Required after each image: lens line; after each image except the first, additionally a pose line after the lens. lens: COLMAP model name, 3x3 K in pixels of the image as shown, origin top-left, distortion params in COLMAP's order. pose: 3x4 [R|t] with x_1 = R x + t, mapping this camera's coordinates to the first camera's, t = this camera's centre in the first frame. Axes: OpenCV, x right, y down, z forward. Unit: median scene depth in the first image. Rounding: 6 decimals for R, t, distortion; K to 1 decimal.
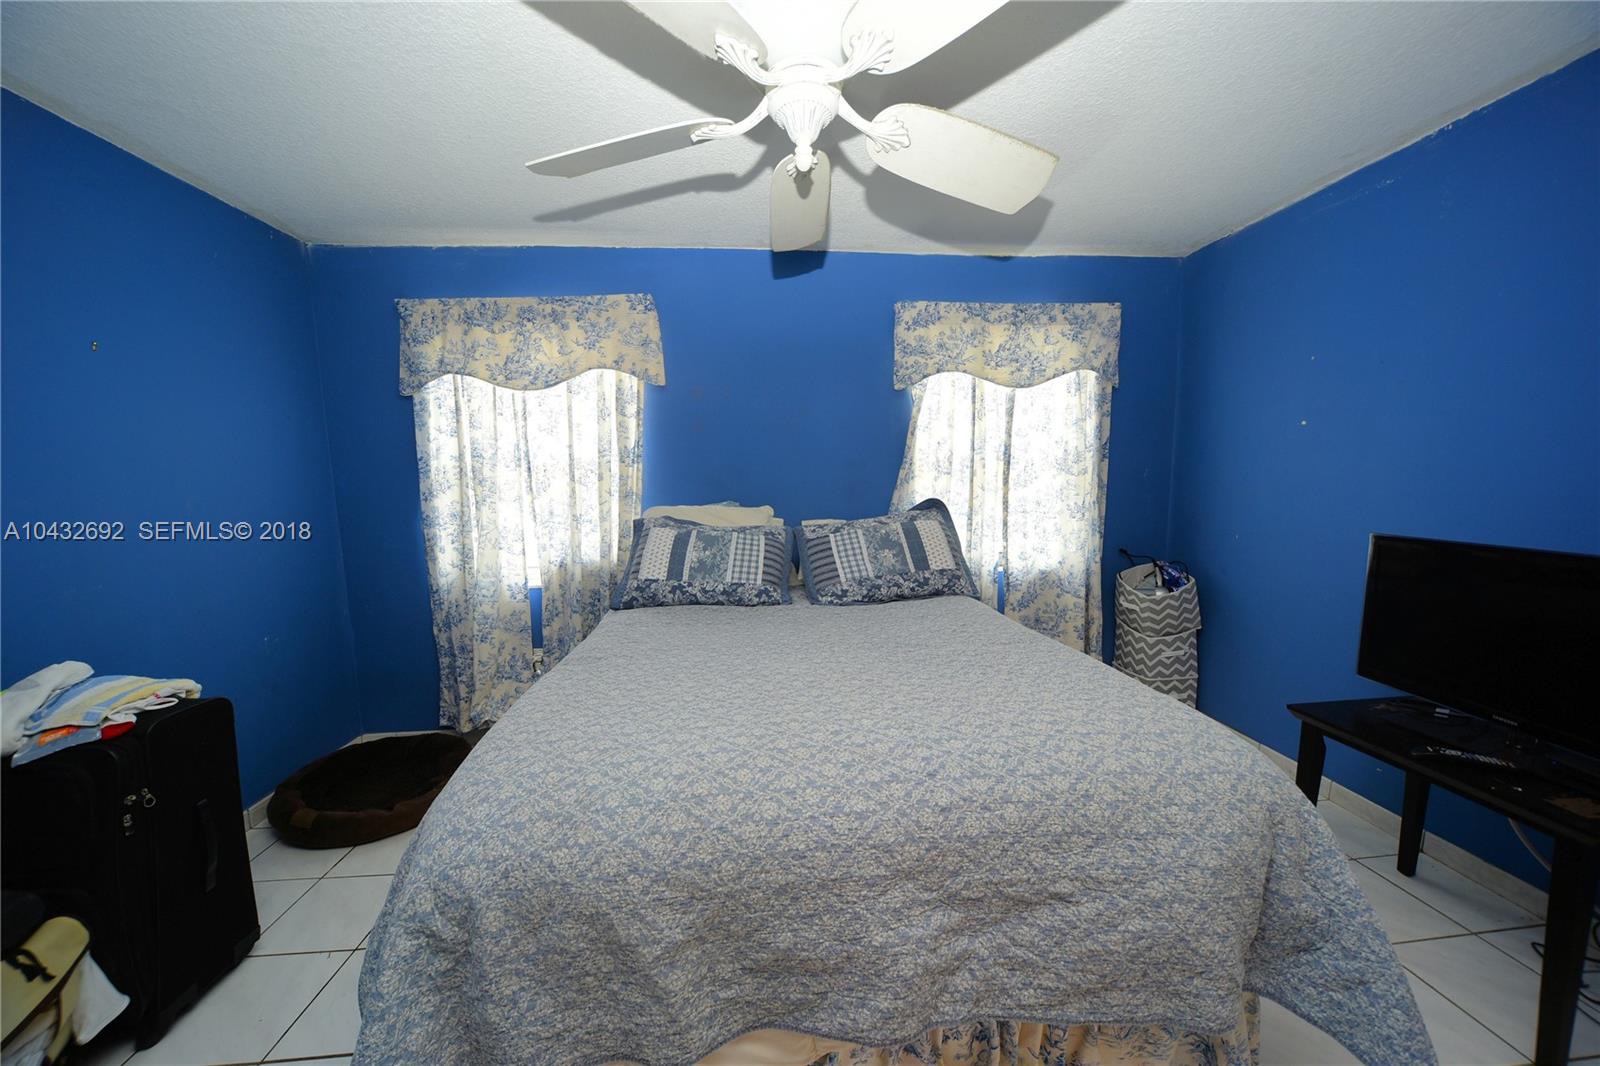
lens RADIAL K [[559.5, 0, 796.7], [0, 559.5, 532.9], [0, 0, 1]] dist [-0.011143, -0.000578]
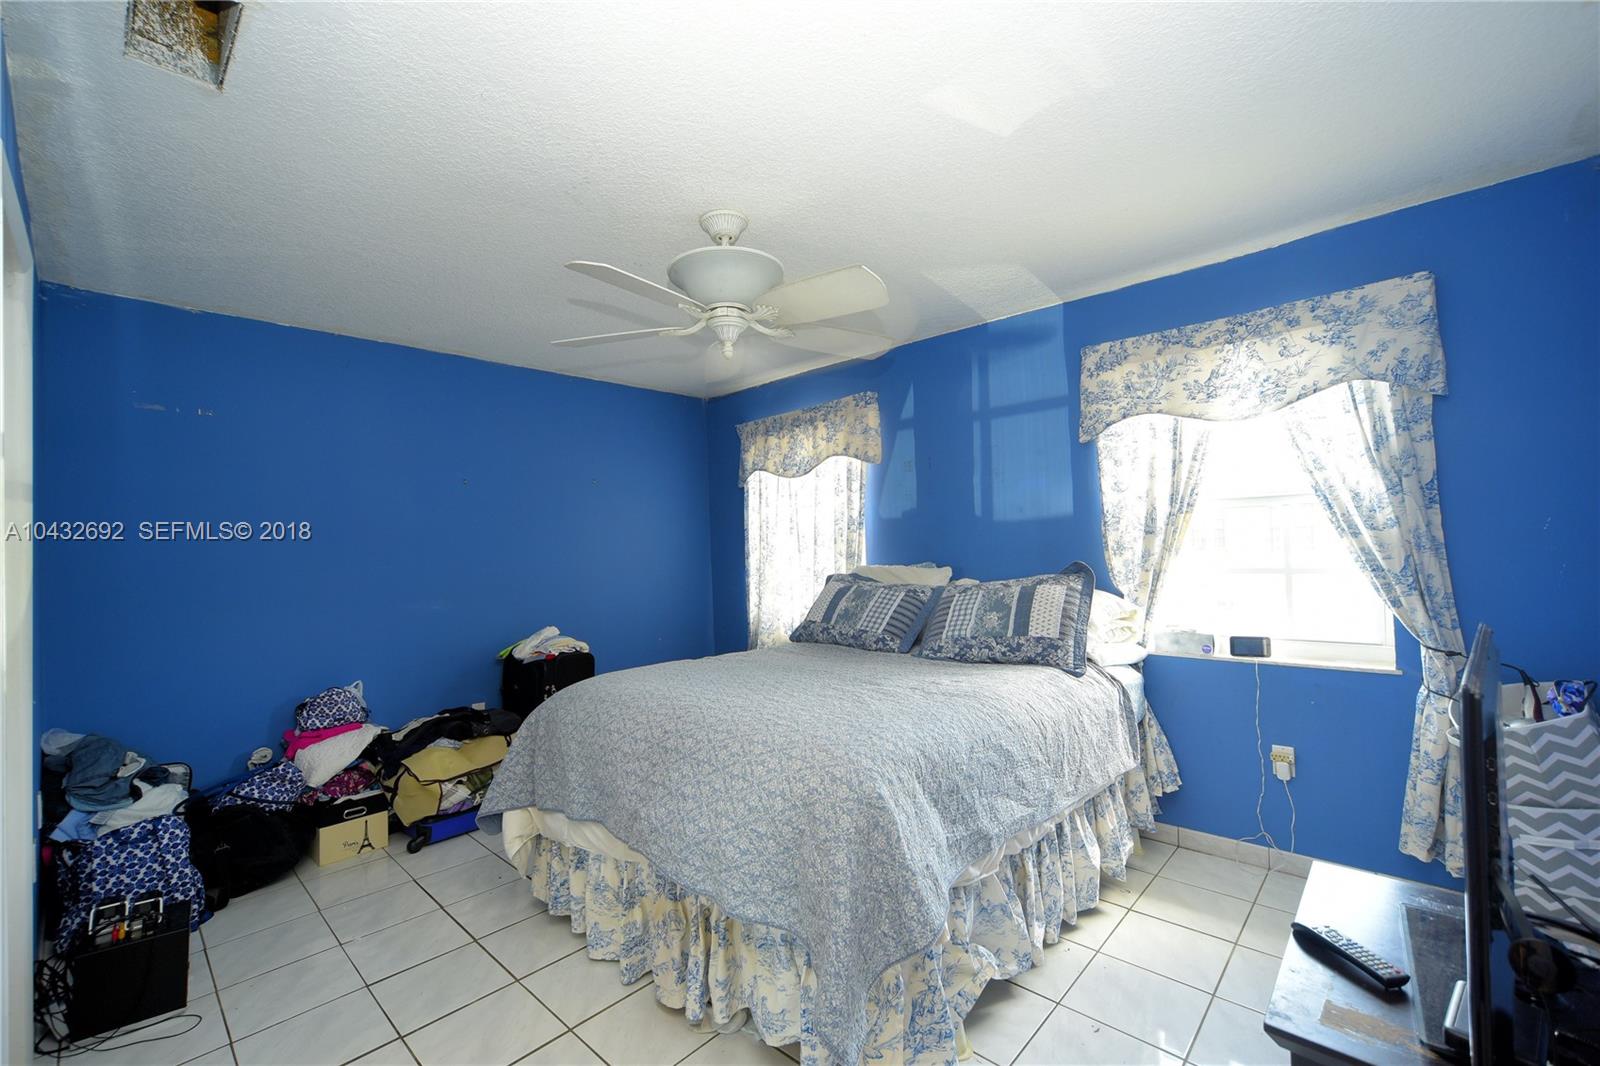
lens RADIAL K [[660.2, 0, 805.4], [0, 660.2, 542.4], [0, 0, 1]] dist [-0.003340, 0.002231]
pose [[0.674745, -0.007211, -0.738016, 0.709646], [-0.061051, 0.995980, -0.065549, 0.003422], [0.735522, 0.089285, 0.671592, -0.039657]]
